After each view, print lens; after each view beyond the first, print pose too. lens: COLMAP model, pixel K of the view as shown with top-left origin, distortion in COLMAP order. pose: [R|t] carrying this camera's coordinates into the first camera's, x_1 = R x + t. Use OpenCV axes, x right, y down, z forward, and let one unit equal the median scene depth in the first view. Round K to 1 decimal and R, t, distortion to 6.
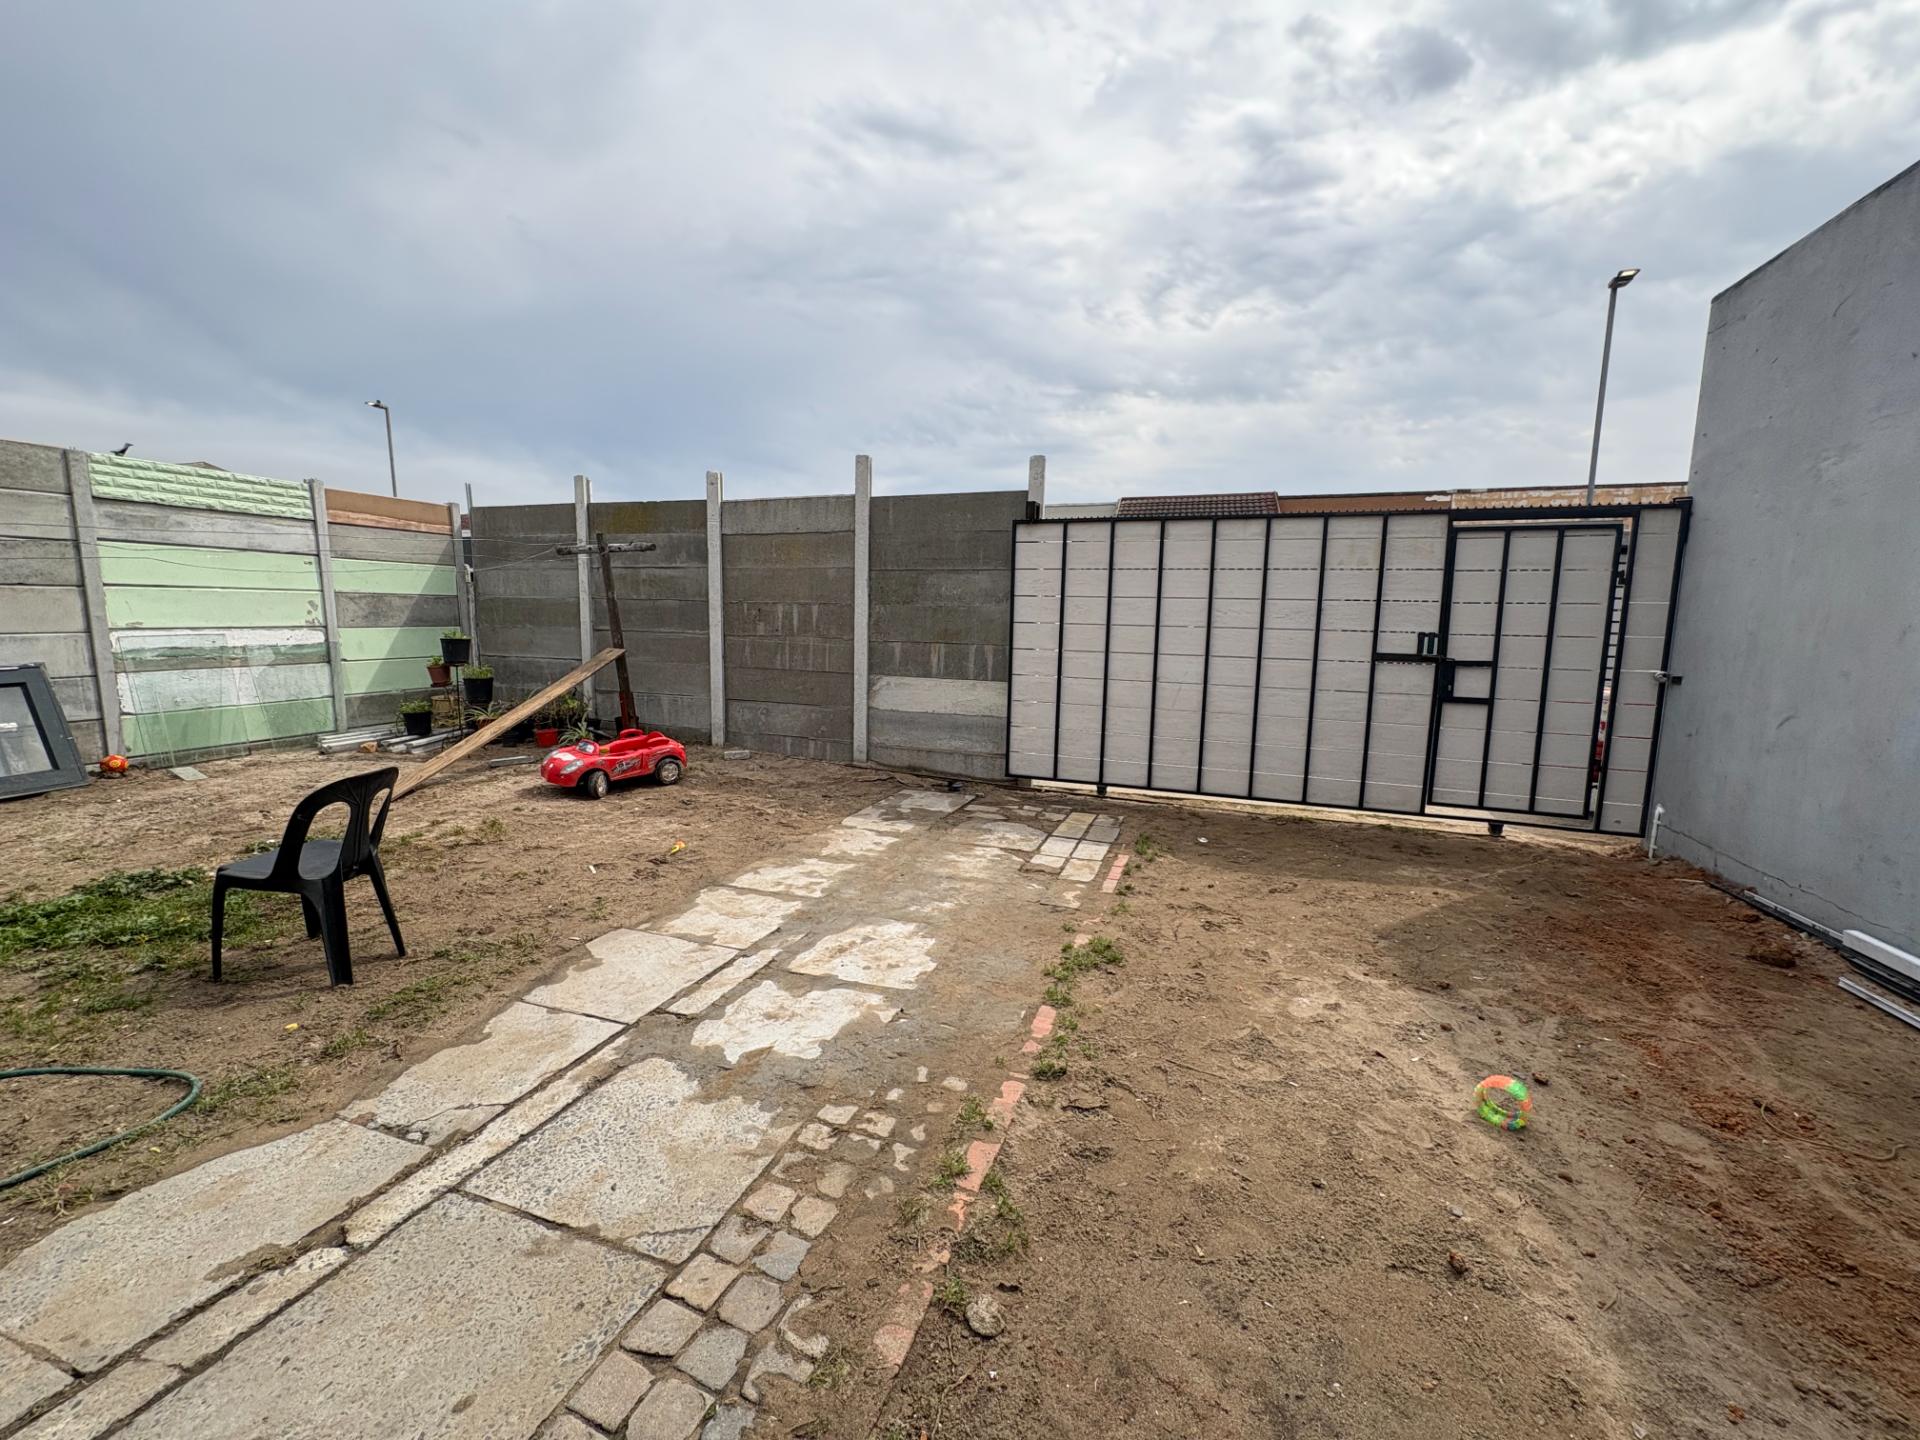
lens RADIAL K [[766.6, 0, 962.1], [0, 766.6, 717.7], [0, 0, 1]] dist [-0.000066, 0.000269]
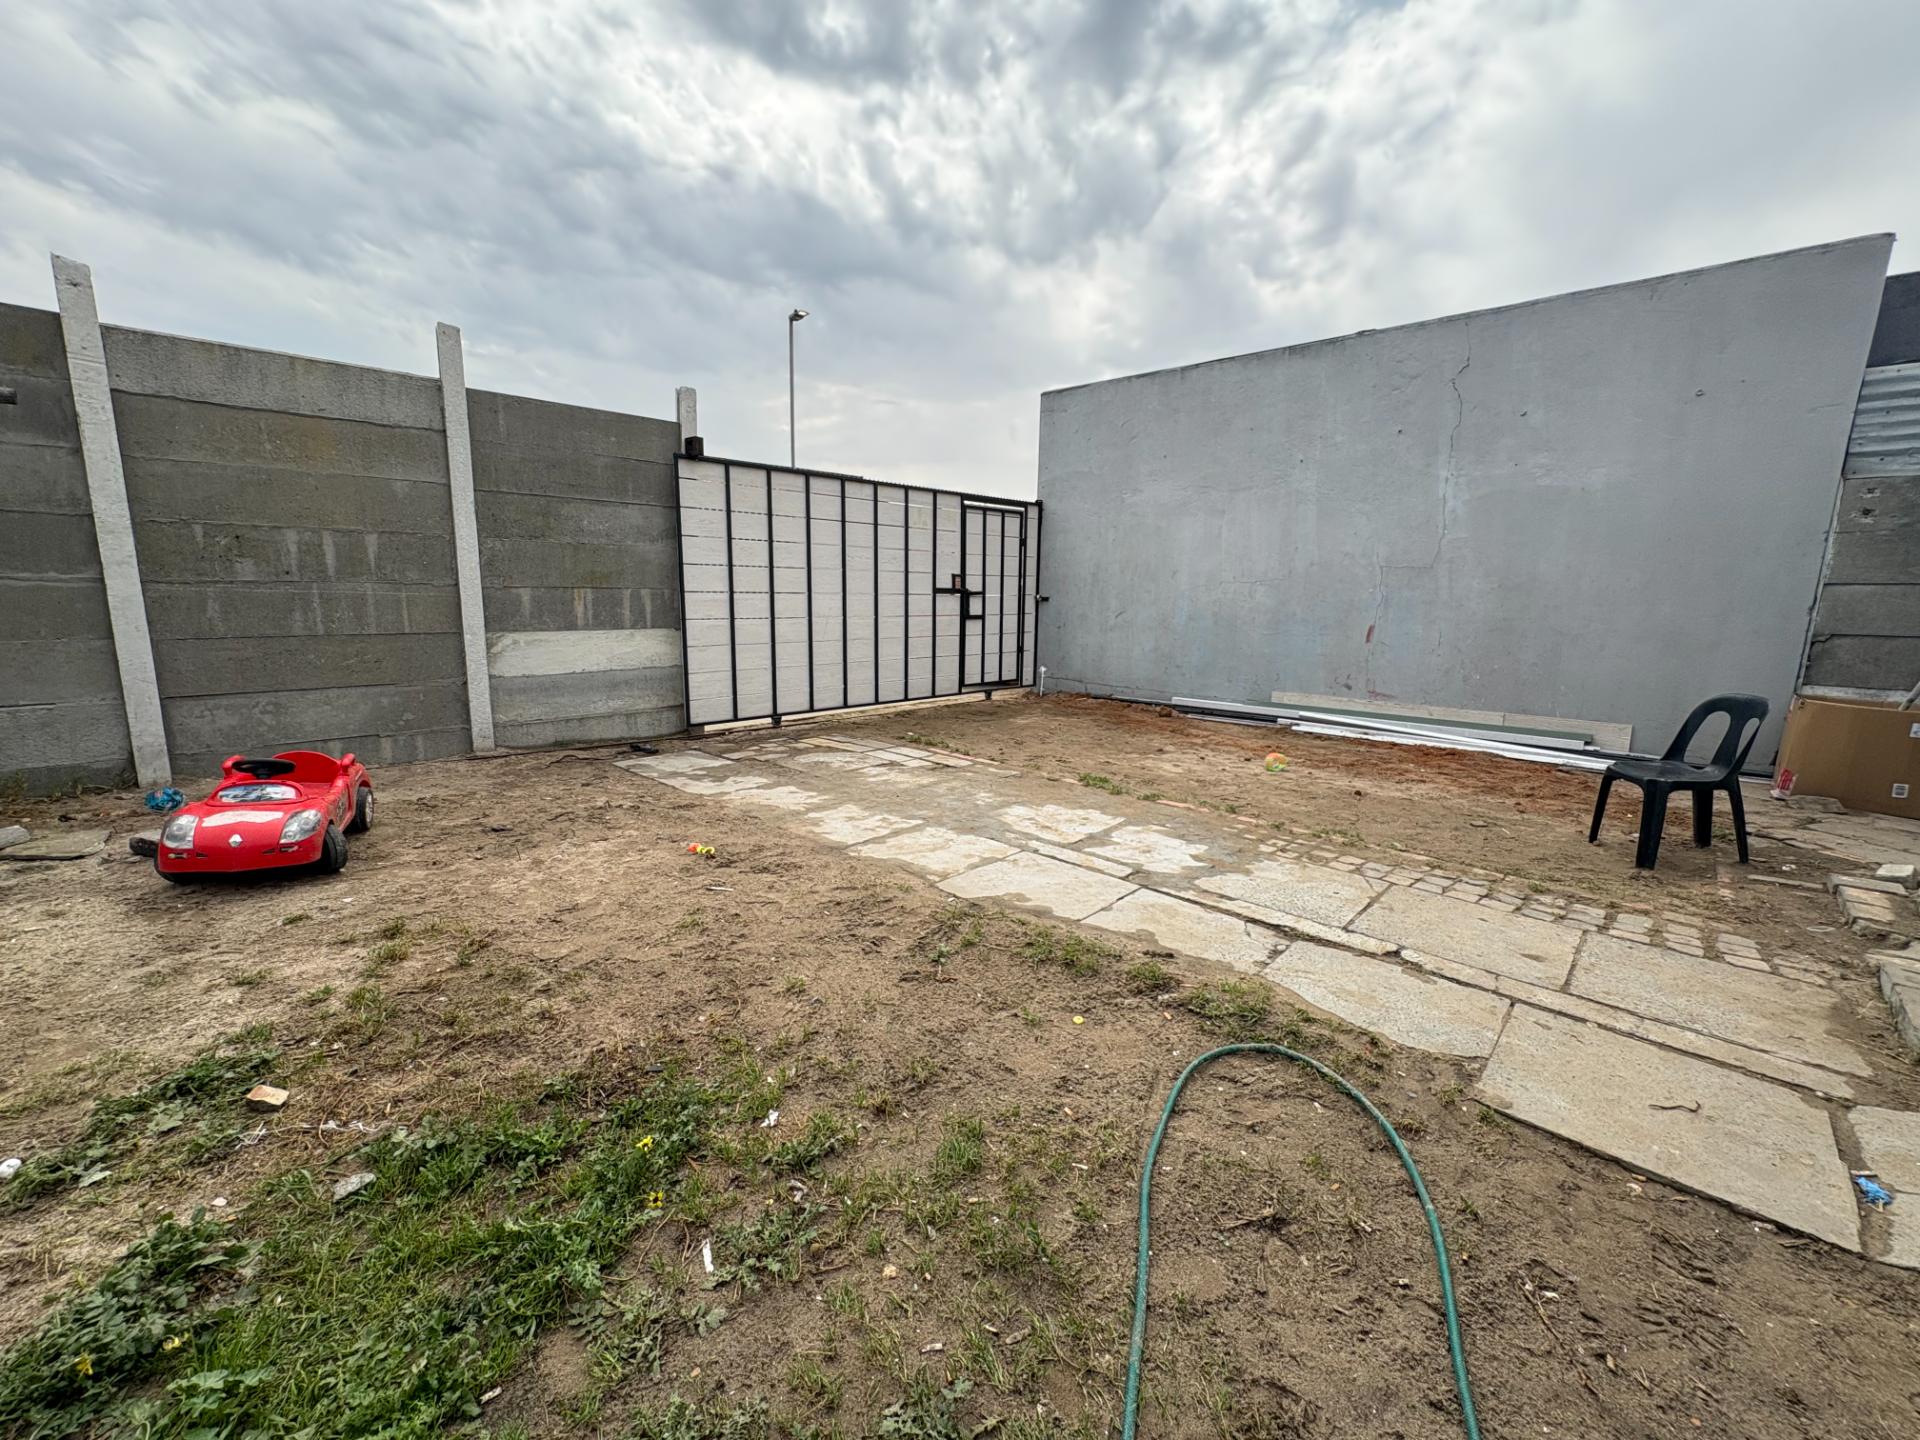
lens RADIAL K [[766.6, 0, 962.1], [0, 766.6, 717.7], [0, 0, 1]] dist [-0.000066, 0.000269]
pose [[0.420424, -0.169700, 0.891317, -0.835431], [0.102999, 0.984930, 0.138939, -0.041959], [-0.901462, 0.033391, 0.431568, 0.362053]]
